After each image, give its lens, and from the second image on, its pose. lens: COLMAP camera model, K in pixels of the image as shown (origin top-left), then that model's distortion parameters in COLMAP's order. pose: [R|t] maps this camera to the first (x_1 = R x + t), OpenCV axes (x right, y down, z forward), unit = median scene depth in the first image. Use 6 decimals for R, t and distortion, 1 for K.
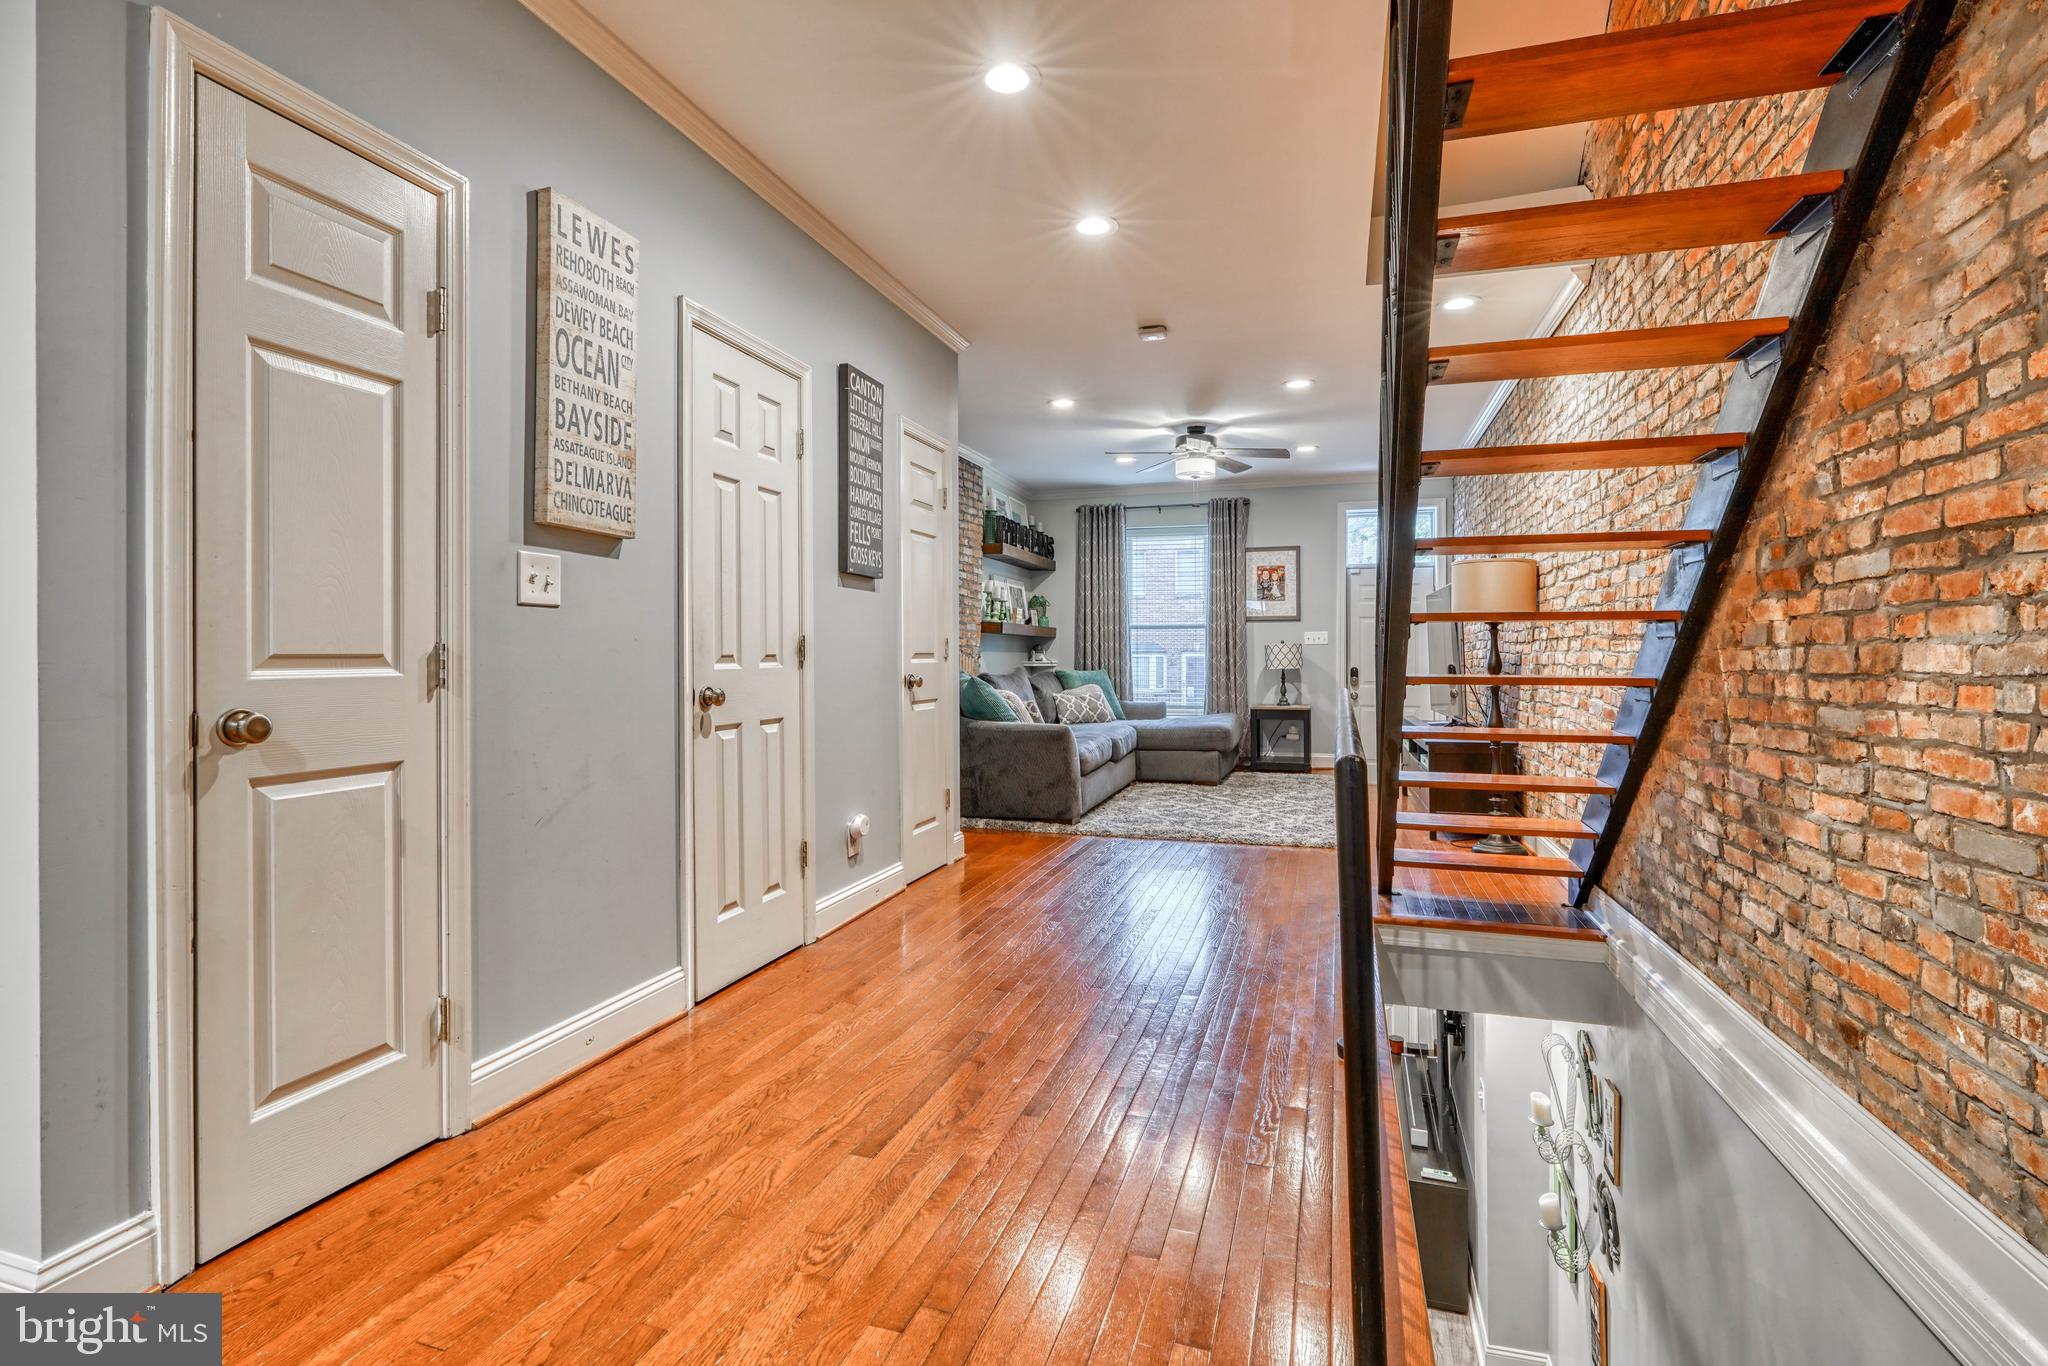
lens RADIAL K [[935.6, 0, 1018.4], [0, 935.6, 652.3], [0, 0, 1]] dist [-0.010396, 0.004381]
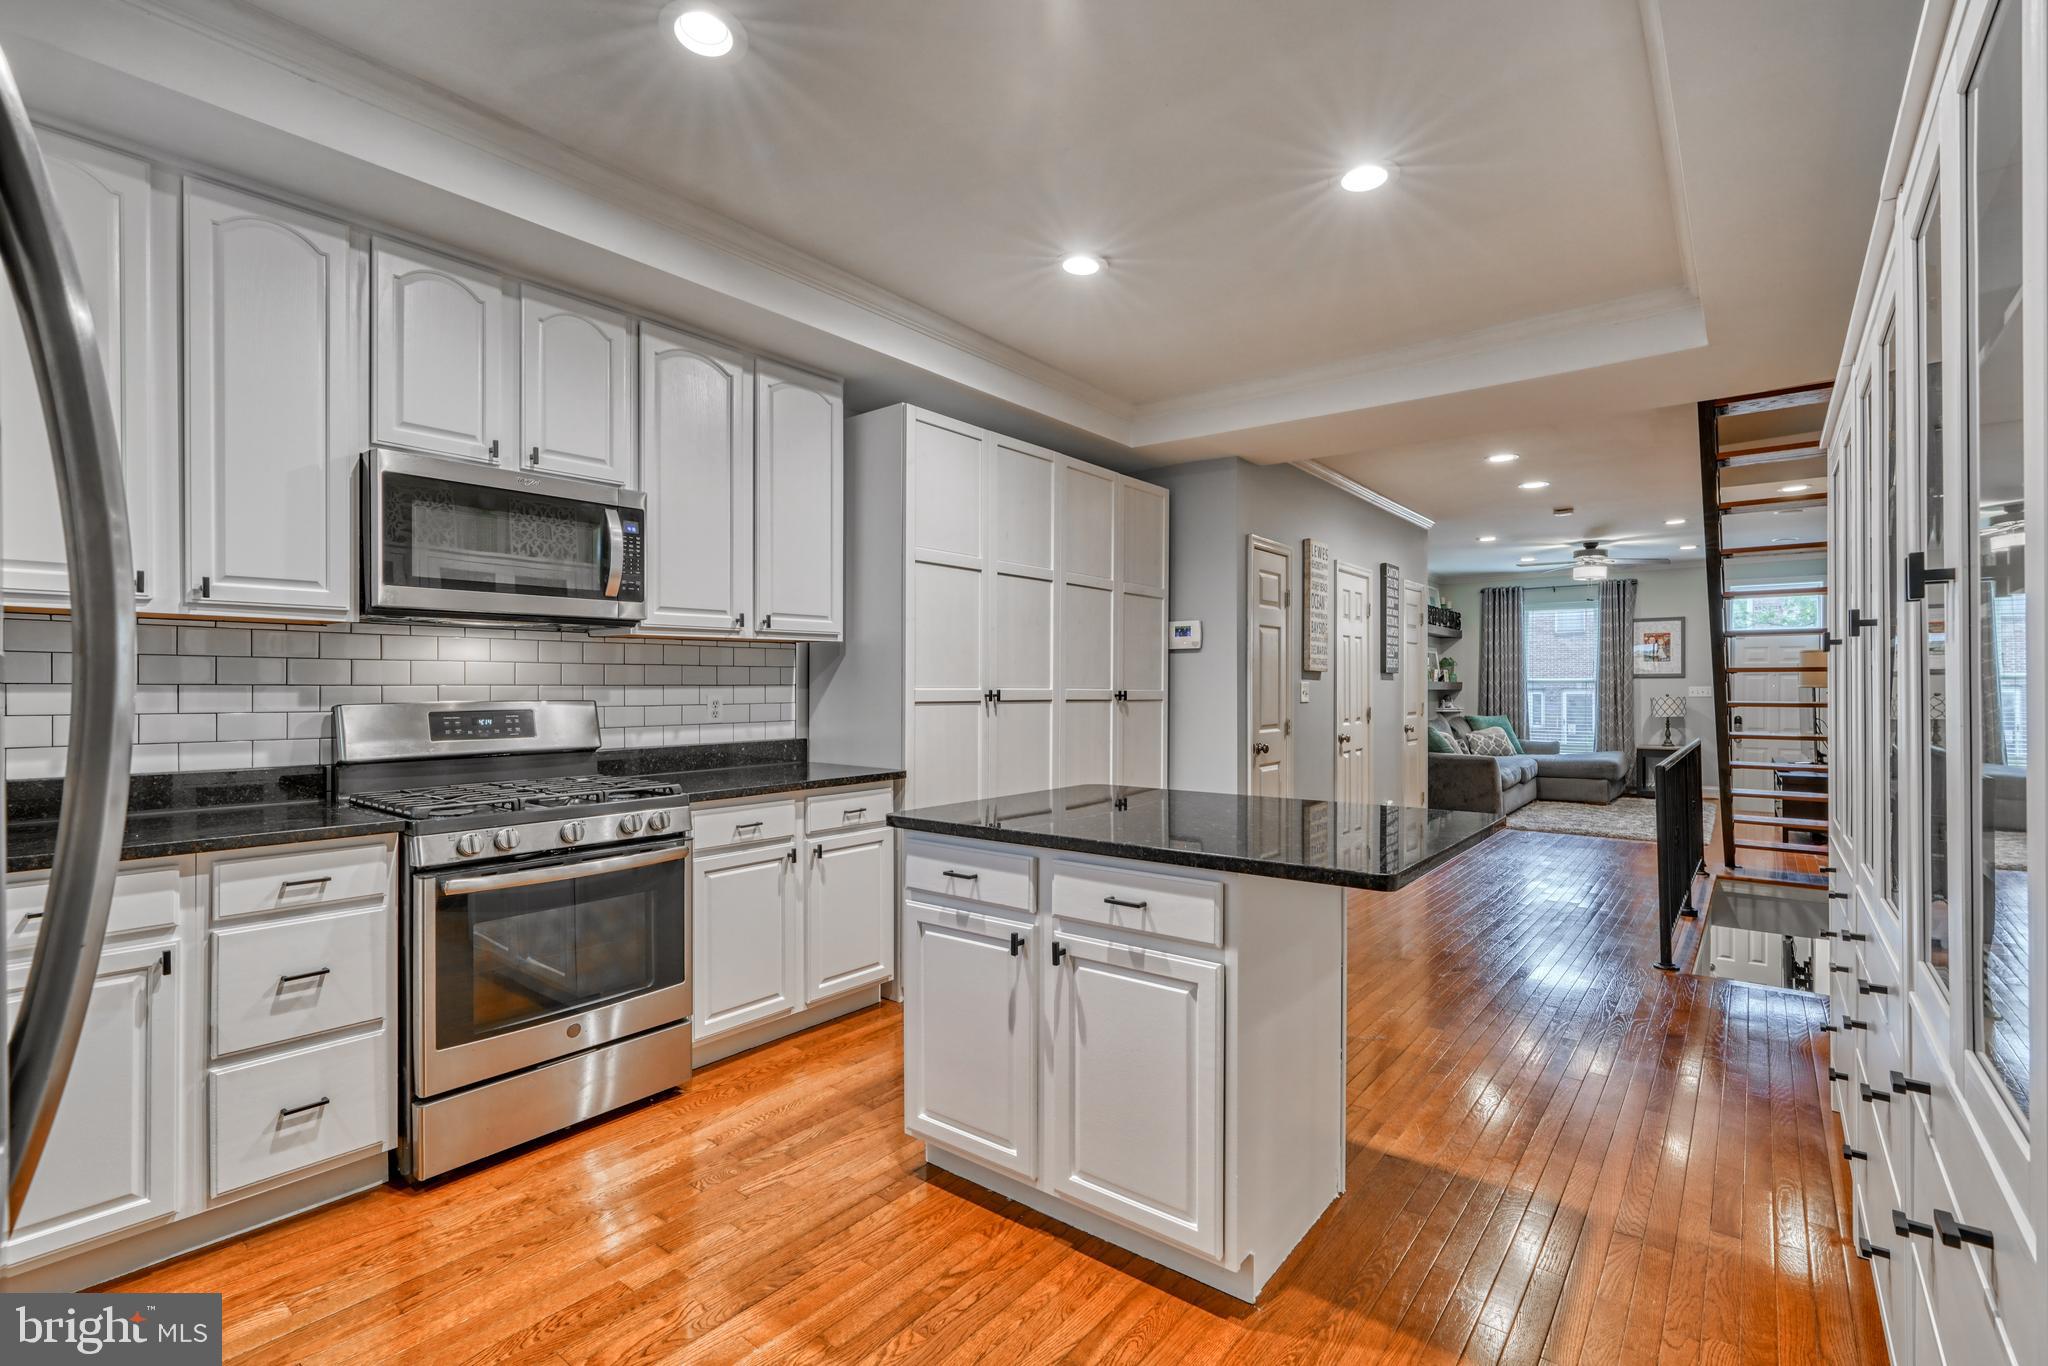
lens RADIAL K [[935.6, 0, 1002.3], [0, 935.6, 693.7], [0, 0, 1]] dist [-0.010396, 0.004381]
pose [[0.935656, 0.003076, -0.352900, -0.128668], [0.001587, 0.999915, 0.012925, -0.036167], [0.352910, -0.012653, 0.935572, -0.563742]]
